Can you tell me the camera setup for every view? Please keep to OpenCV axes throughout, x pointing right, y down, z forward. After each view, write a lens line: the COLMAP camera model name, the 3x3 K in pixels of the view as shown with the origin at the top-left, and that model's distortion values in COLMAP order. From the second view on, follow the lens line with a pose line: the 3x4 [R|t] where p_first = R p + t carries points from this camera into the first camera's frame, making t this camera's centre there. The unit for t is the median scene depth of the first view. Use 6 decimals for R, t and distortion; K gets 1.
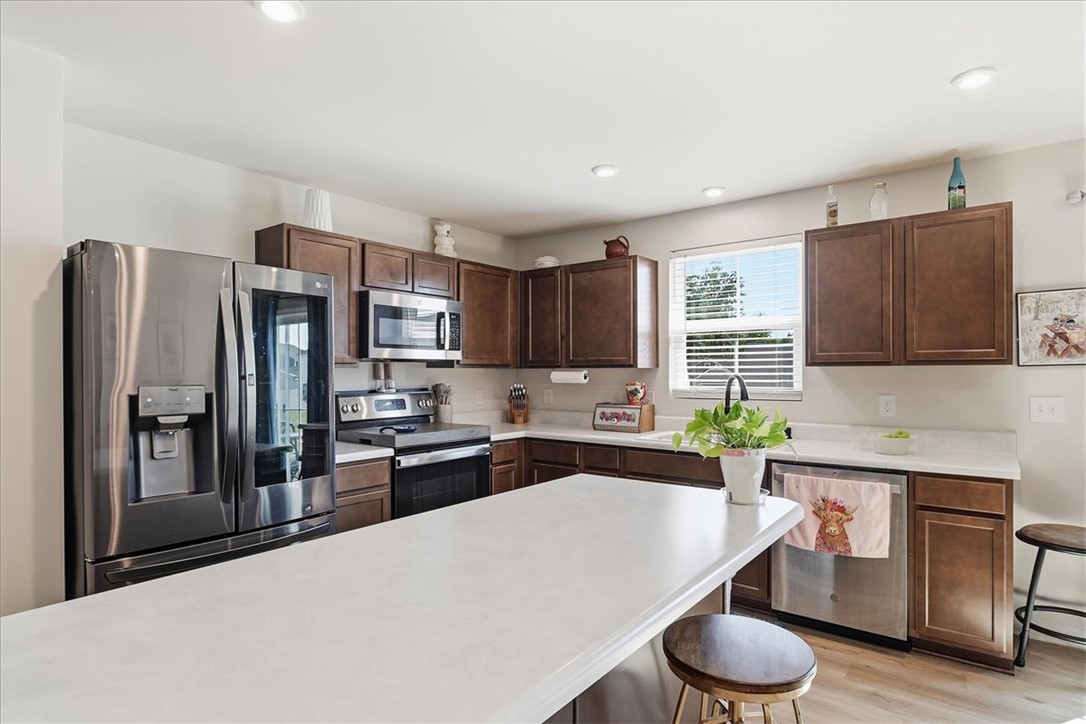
lens RADIAL K [[579.8, 0, 545.0], [0, 579.8, 368.1], [0, 0, 1]] dist [-0.007249, -0.001349]
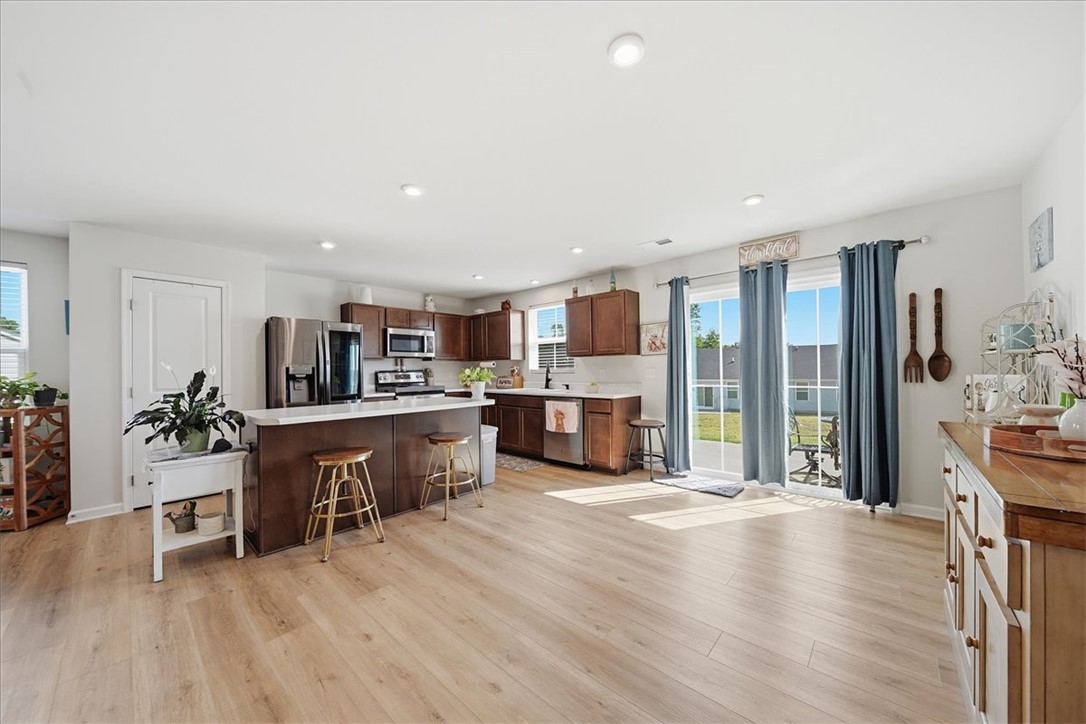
lens RADIAL K [[382.6, 0, 543.0], [0, 382.6, 362.0], [0, 0, 1]] dist [-0.000445, -0.000031]
pose [[0.996899, -0.010986, -0.077915, 0.392237], [0.009888, 0.999847, -0.014458, 0.030964], [0.078062, 0.013642, 0.996855, -0.449634]]
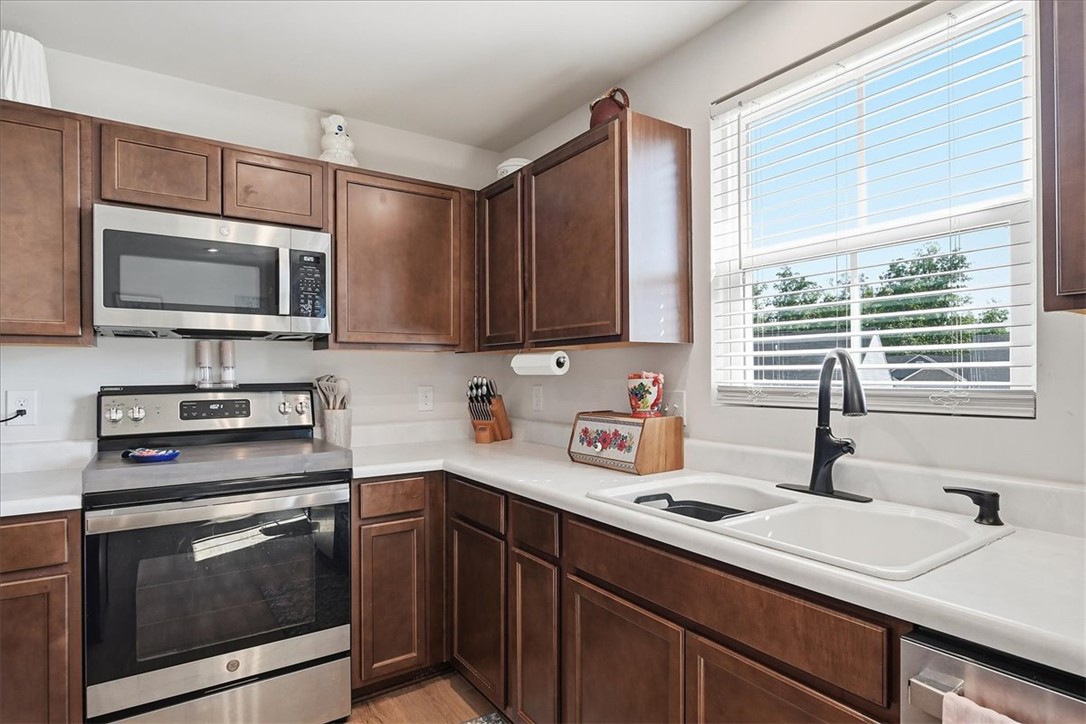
lens RADIAL K [[579.8, 0, 545.0], [0, 579.8, 368.1], [0, 0, 1]] dist [-0.007249, -0.001349]
pose [[0.953154, -0.004989, -0.302444, 0.235922], [0.004602, 0.999987, -0.001994, 0.022390], [0.302450, 0.000509, 0.953165, 0.511053]]
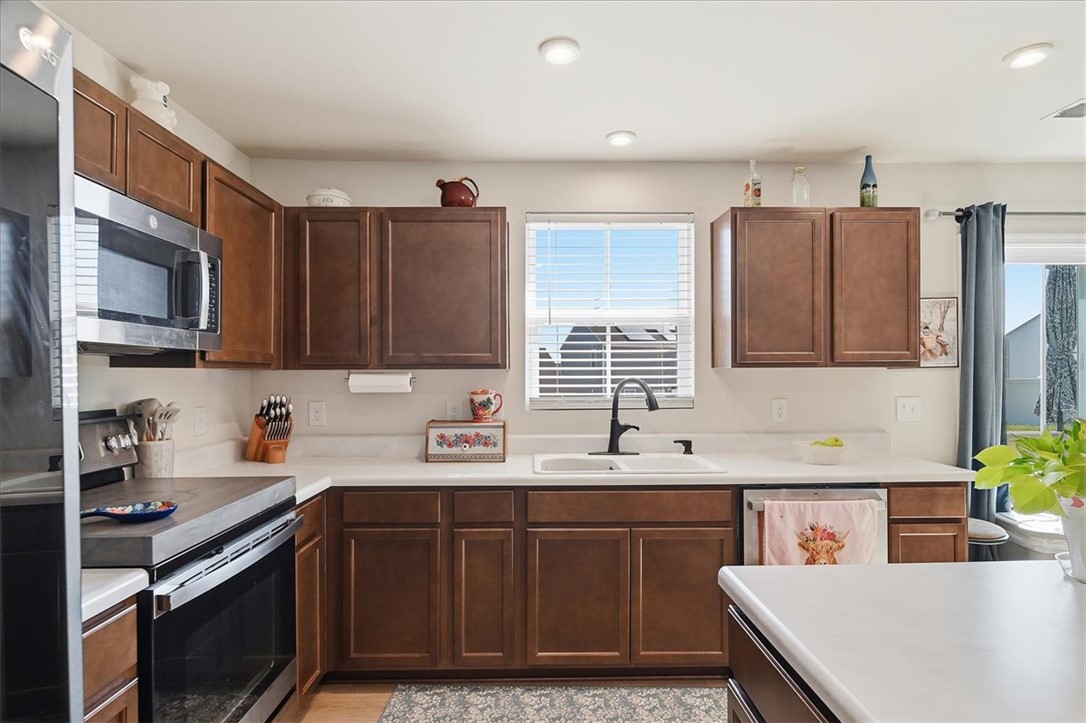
lens RADIAL K [[579.8, 0, 545.0], [0, 579.8, 367.6], [0, 0, 1]] dist [-0.007249, -0.001349]
pose [[0.776379, 0.006965, 0.630228, -0.241043], [-0.001582, 0.999957, -0.009102, 0.004236], [-0.630264, 0.006070, 0.776357, 0.423819]]
